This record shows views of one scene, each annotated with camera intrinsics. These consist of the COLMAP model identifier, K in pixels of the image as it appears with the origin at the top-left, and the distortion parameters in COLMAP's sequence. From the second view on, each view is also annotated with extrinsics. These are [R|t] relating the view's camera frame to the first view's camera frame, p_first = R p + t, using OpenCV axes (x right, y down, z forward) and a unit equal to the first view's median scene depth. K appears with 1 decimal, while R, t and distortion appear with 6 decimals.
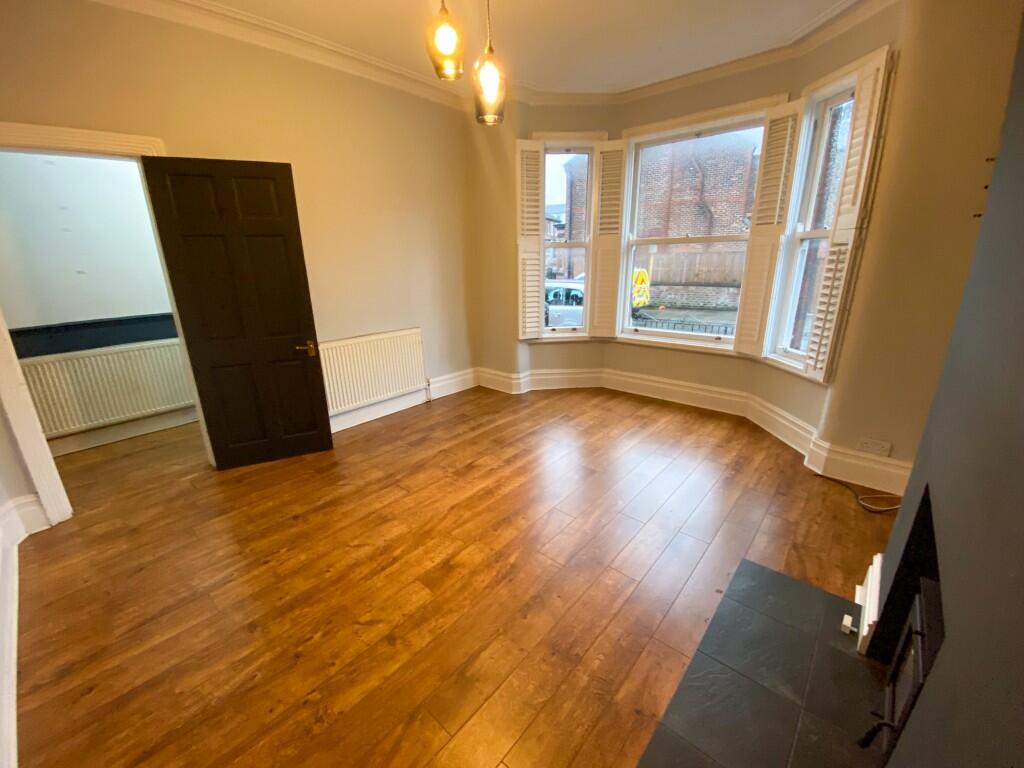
lens RADIAL K [[418.3, 0, 511.0], [0, 418.3, 386.9], [0, 0, 1]] dist [0.032930, -0.029725]
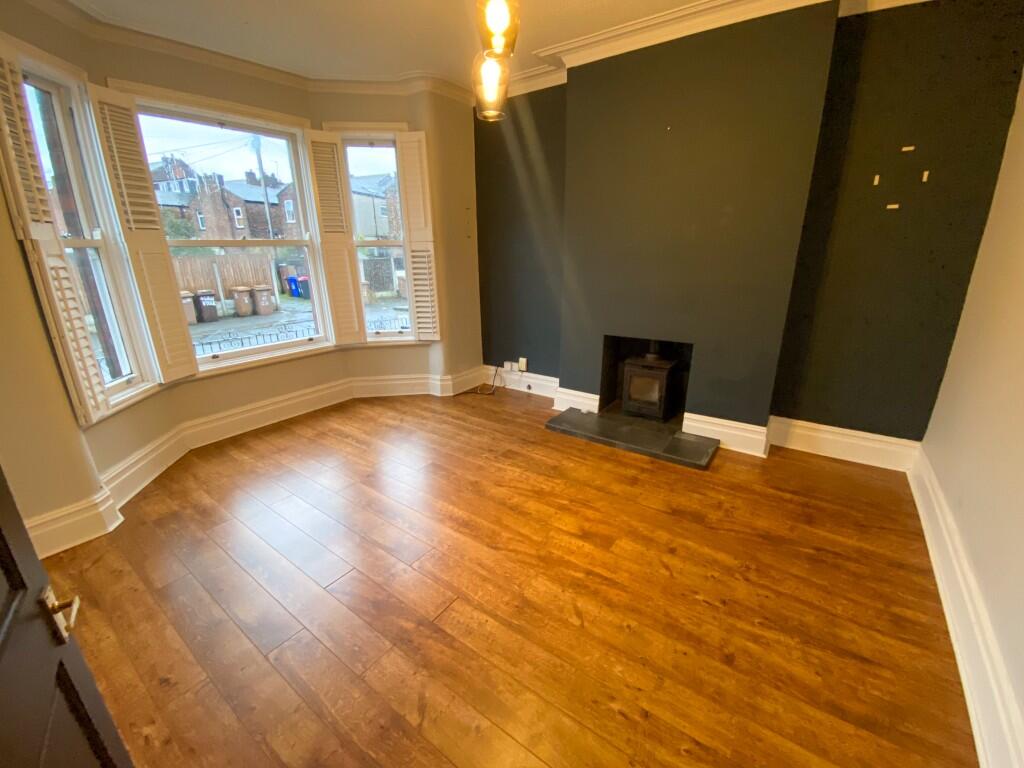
lens RADIAL K [[418.3, 0, 511.0], [0, 418.3, 386.9], [0, 0, 1]] dist [0.032930, -0.029725]
pose [[-0.105529, -0.286469, 0.952260, -0.986924], [0.310230, 0.900330, 0.305226, -0.295921], [-0.944786, 0.327630, -0.006139, 0.984997]]
